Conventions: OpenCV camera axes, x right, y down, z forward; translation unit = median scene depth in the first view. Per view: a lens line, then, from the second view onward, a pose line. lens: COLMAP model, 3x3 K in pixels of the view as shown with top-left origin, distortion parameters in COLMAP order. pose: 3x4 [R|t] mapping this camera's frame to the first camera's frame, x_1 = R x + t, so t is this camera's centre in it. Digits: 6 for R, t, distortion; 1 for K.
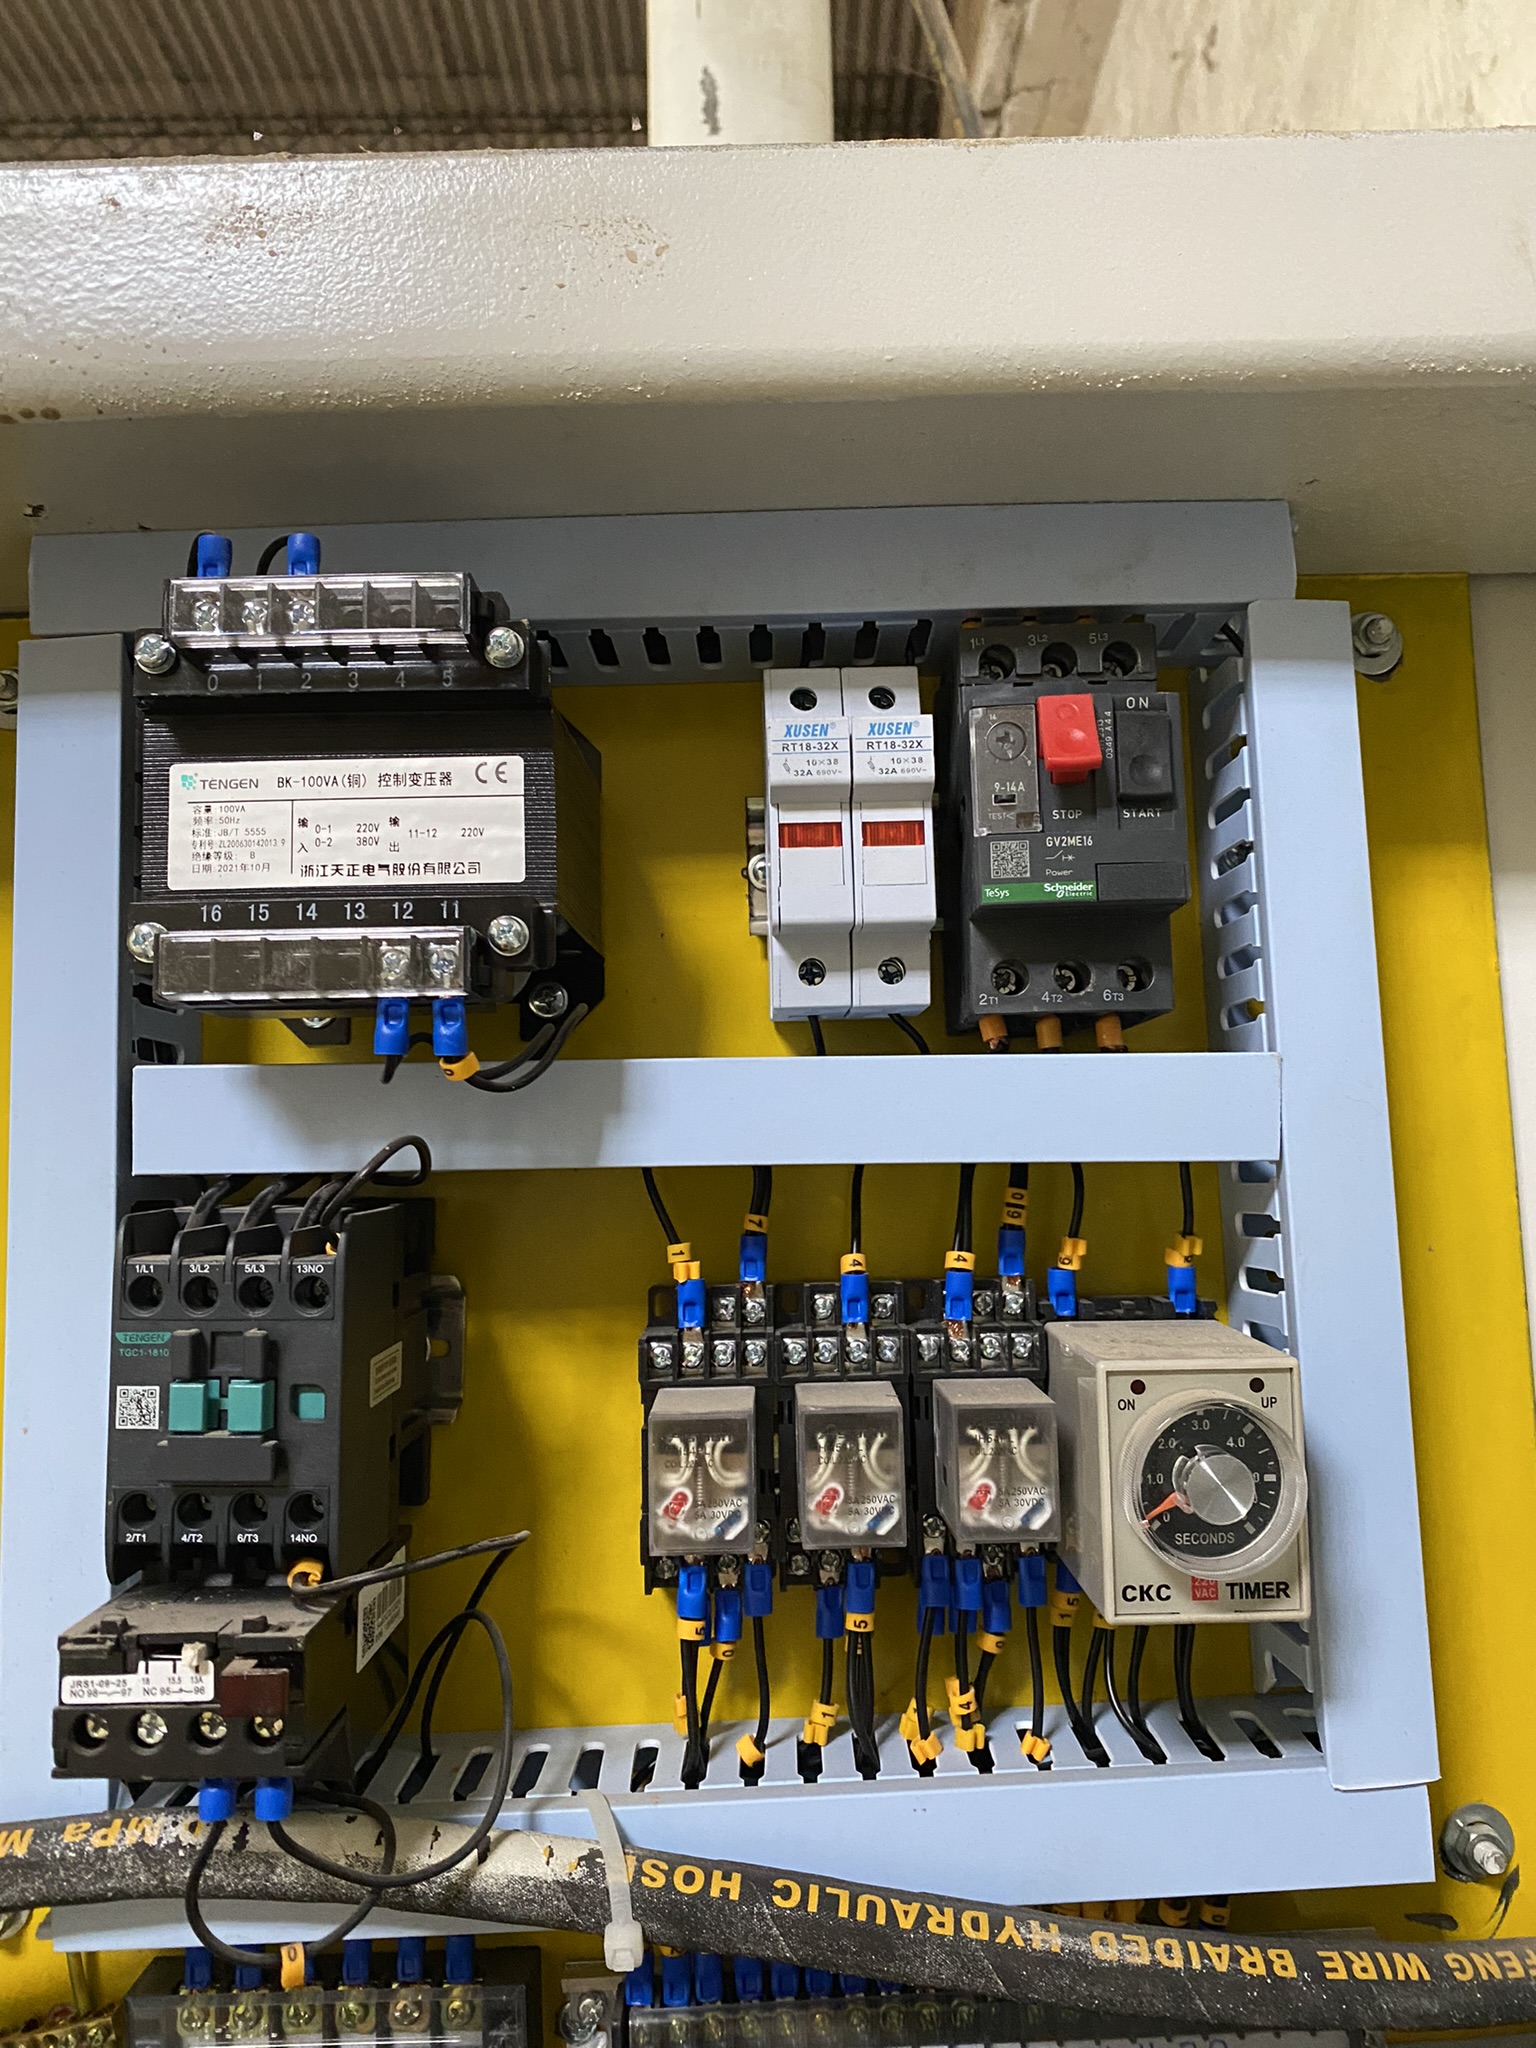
lens RADIAL K [[1684.7, 0, 768.0], [0, 1684.7, 1024.0], [0, 0, 1]] dist [-0.054928, 0.062390]
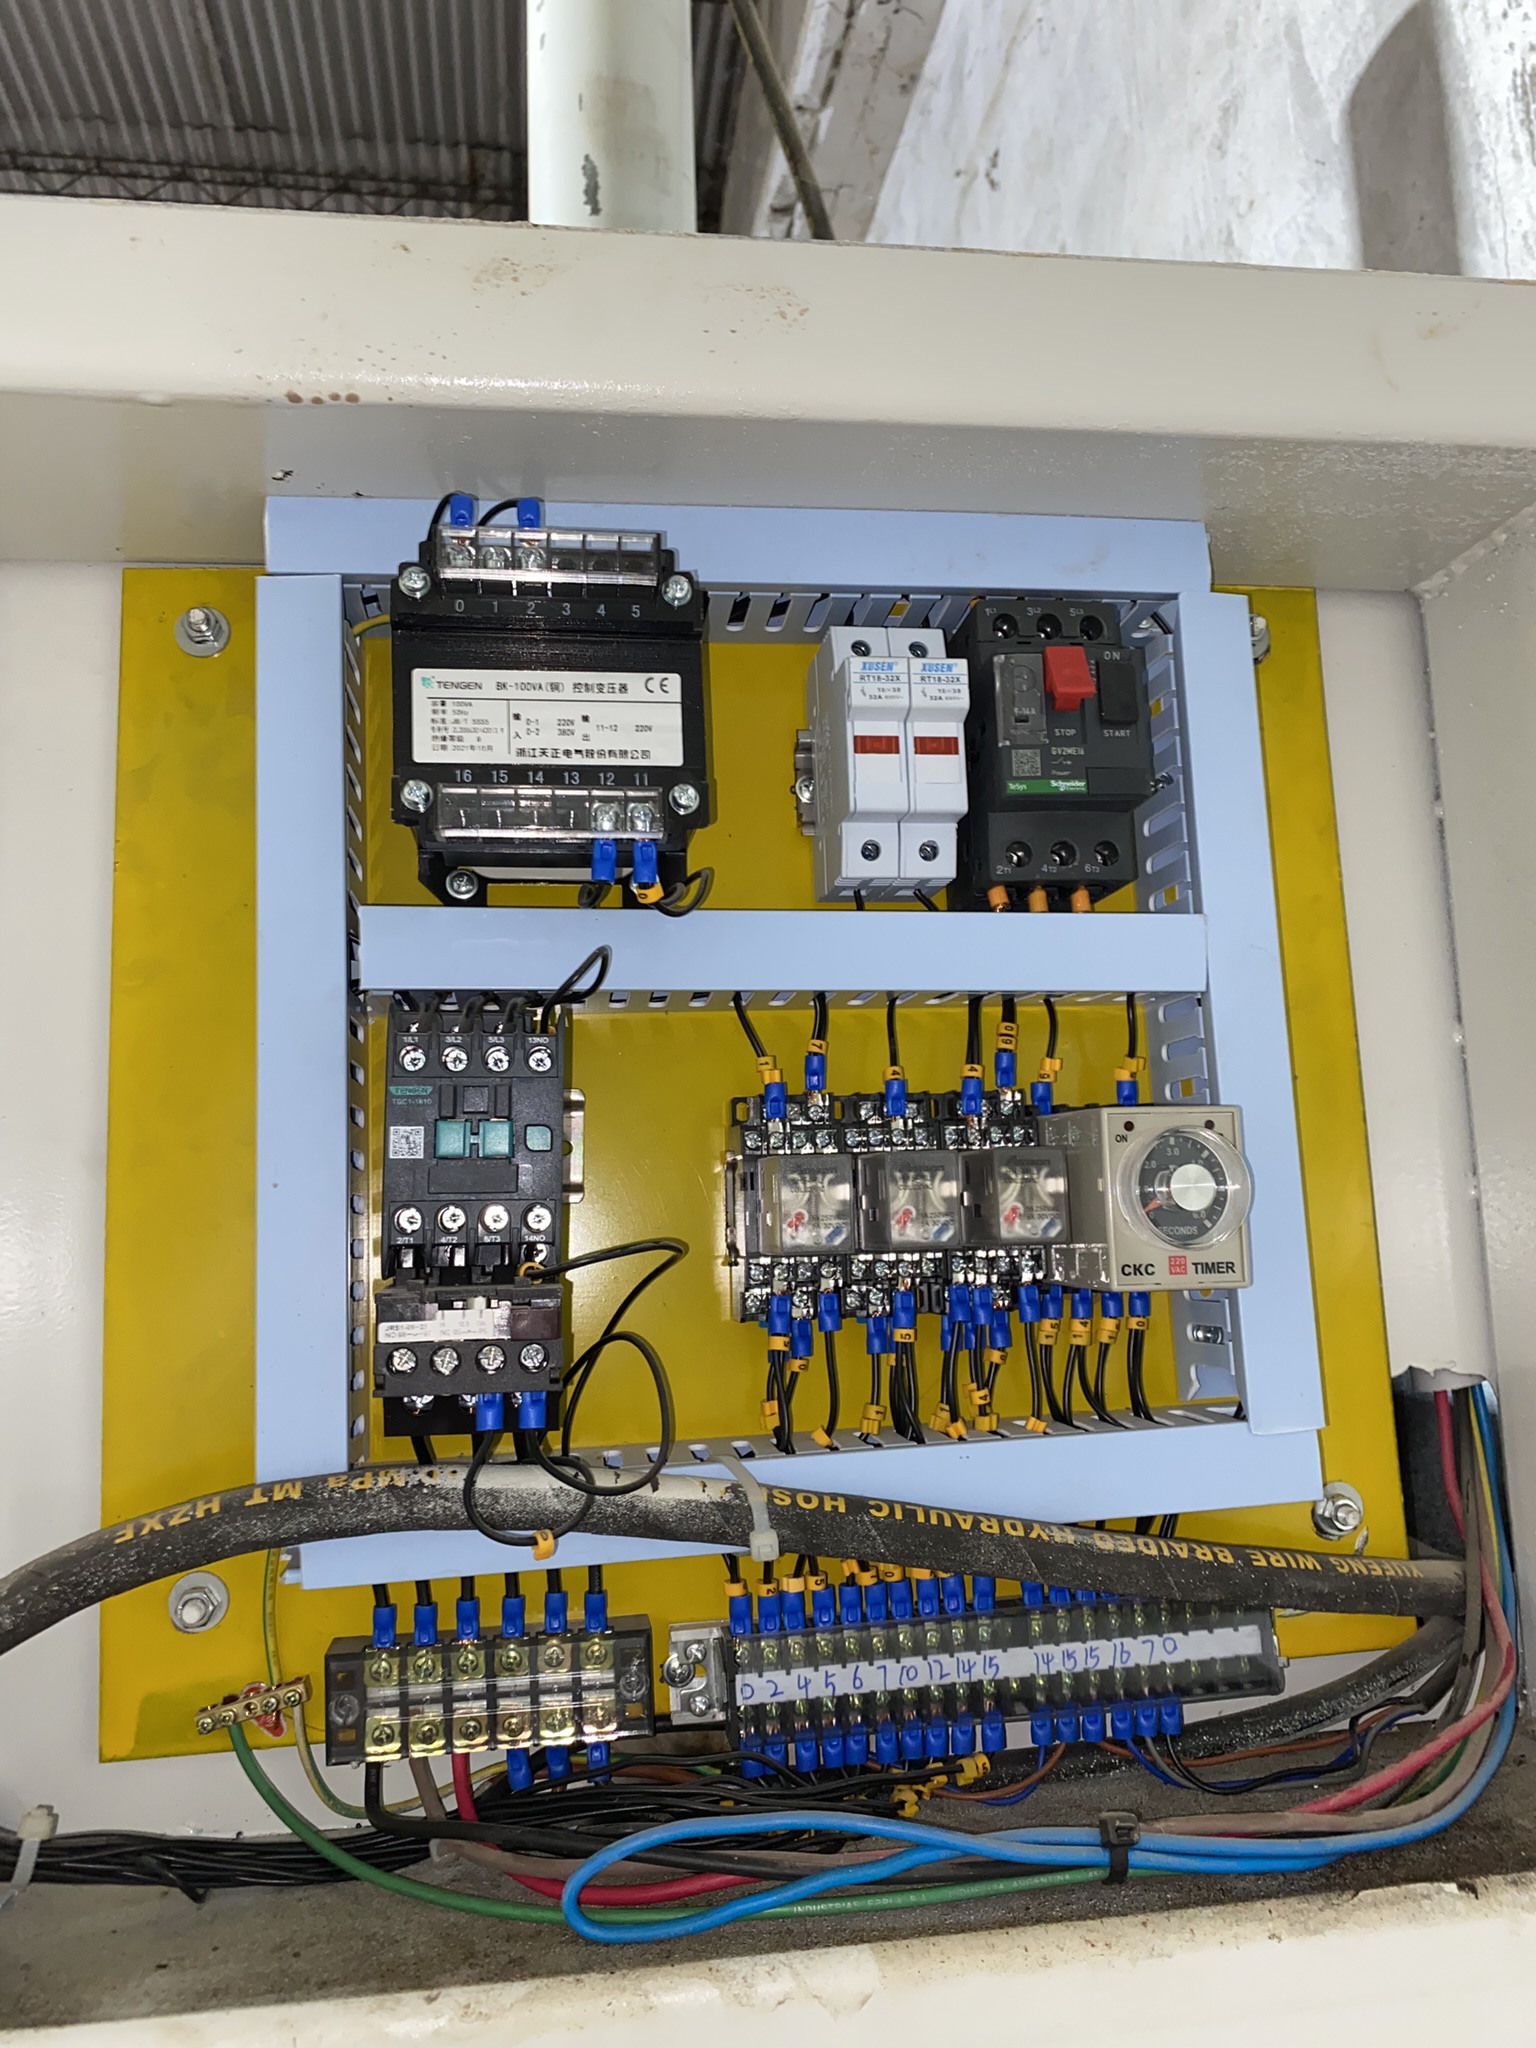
lens RADIAL K [[1659.1, 0, 768.0], [0, 1659.1, 1024.0], [0, 0, 1]] dist [-0.002813, -0.000856]
pose [[0.989399, 0.009932, 0.144885, -0.258840], [-0.004314, 0.999228, -0.039043, 0.168967], [-0.145161, 0.038004, 0.988678, -0.313370]]
